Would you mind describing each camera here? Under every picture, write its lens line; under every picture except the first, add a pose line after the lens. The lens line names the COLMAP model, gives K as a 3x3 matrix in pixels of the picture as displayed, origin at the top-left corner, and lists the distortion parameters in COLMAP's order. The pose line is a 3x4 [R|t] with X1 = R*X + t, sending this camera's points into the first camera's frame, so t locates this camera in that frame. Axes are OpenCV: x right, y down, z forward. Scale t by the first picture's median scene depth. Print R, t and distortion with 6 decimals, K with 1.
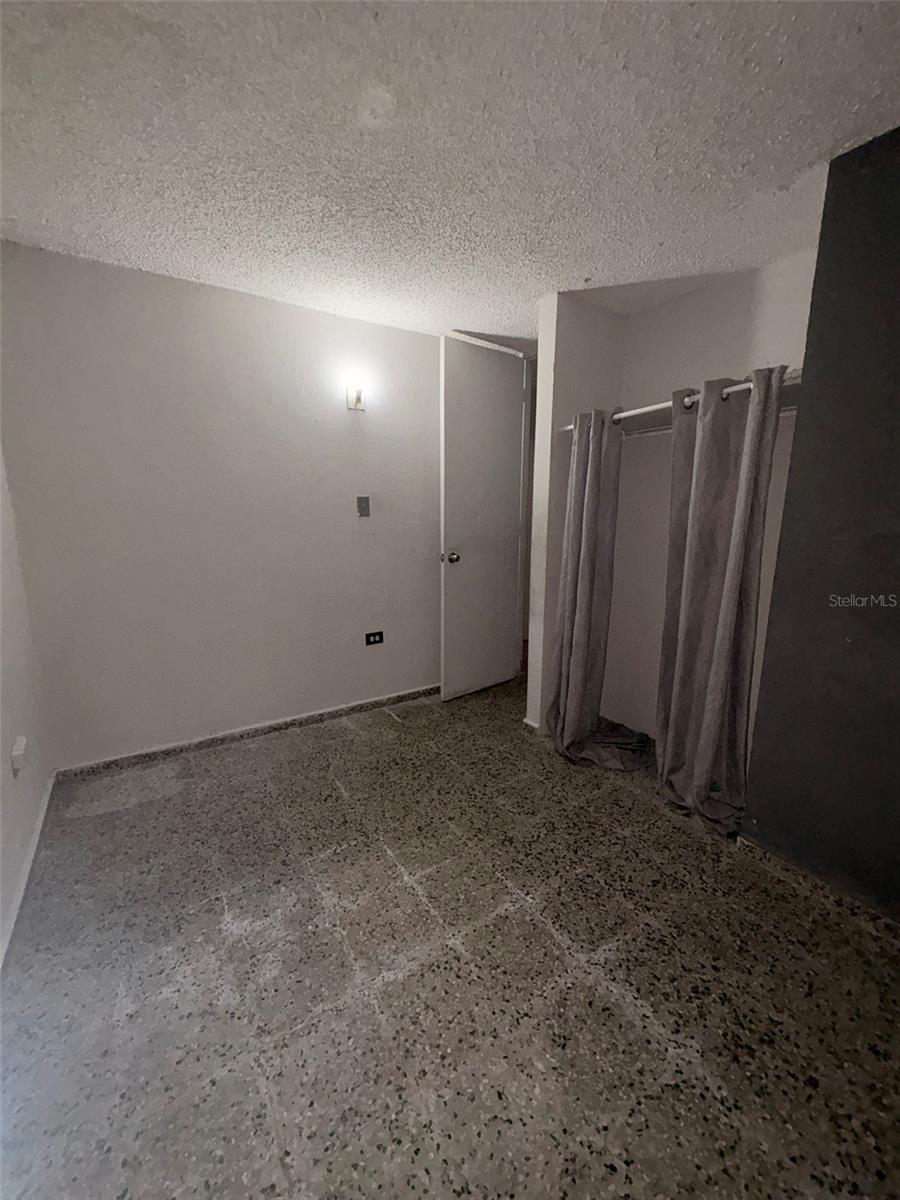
lens RADIAL K [[479.4, 0, 451.0], [0, 479.4, 600.3], [0, 0, 1]] dist [-0.000355, 0.000038]
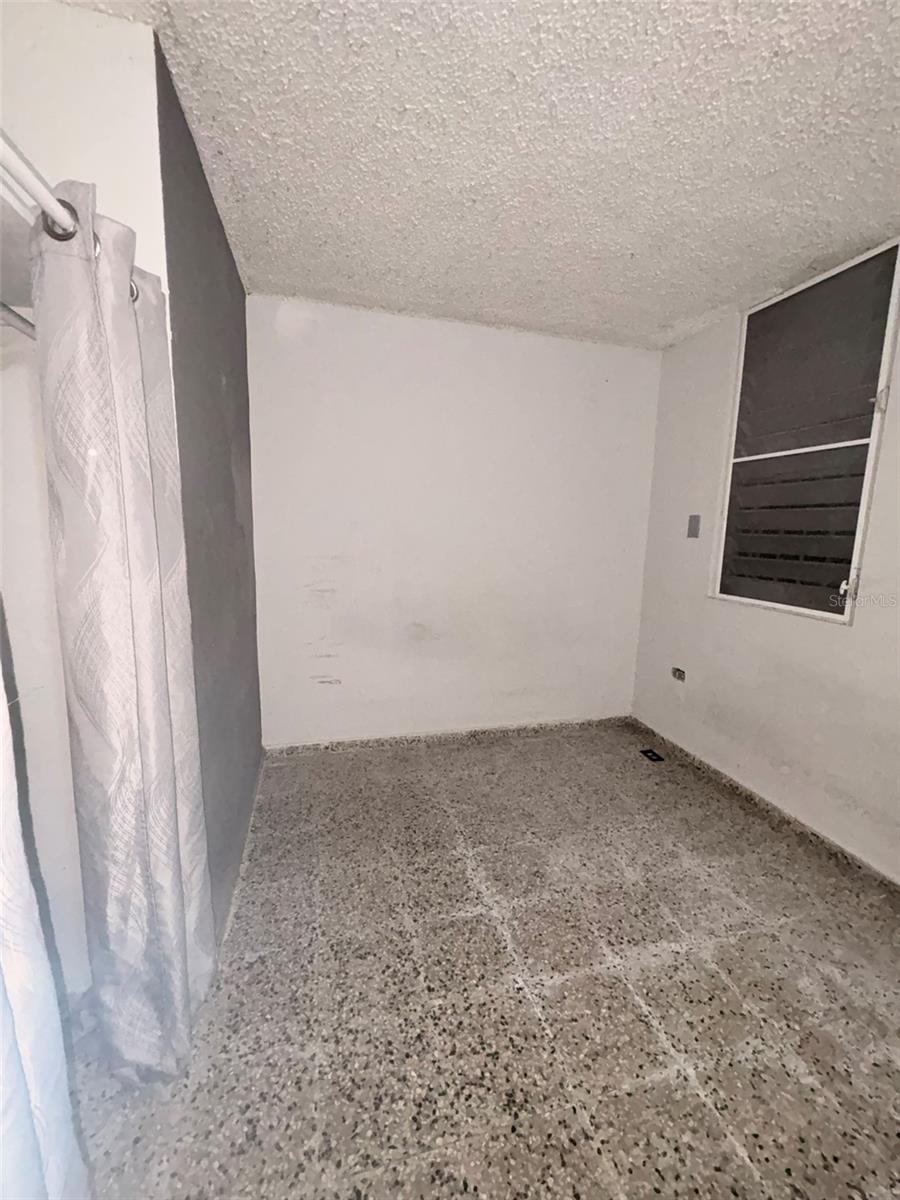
lens RADIAL K [[479.4, 0, 449.4], [0, 479.4, 598.1], [0, 0, 1]] dist [-0.000355, 0.000038]
pose [[-0.951853, -0.070826, 0.298261, 0.085688], [0.032948, 0.943672, 0.329237, -0.316266], [-0.304780, 0.323213, -0.895903, 1.715419]]
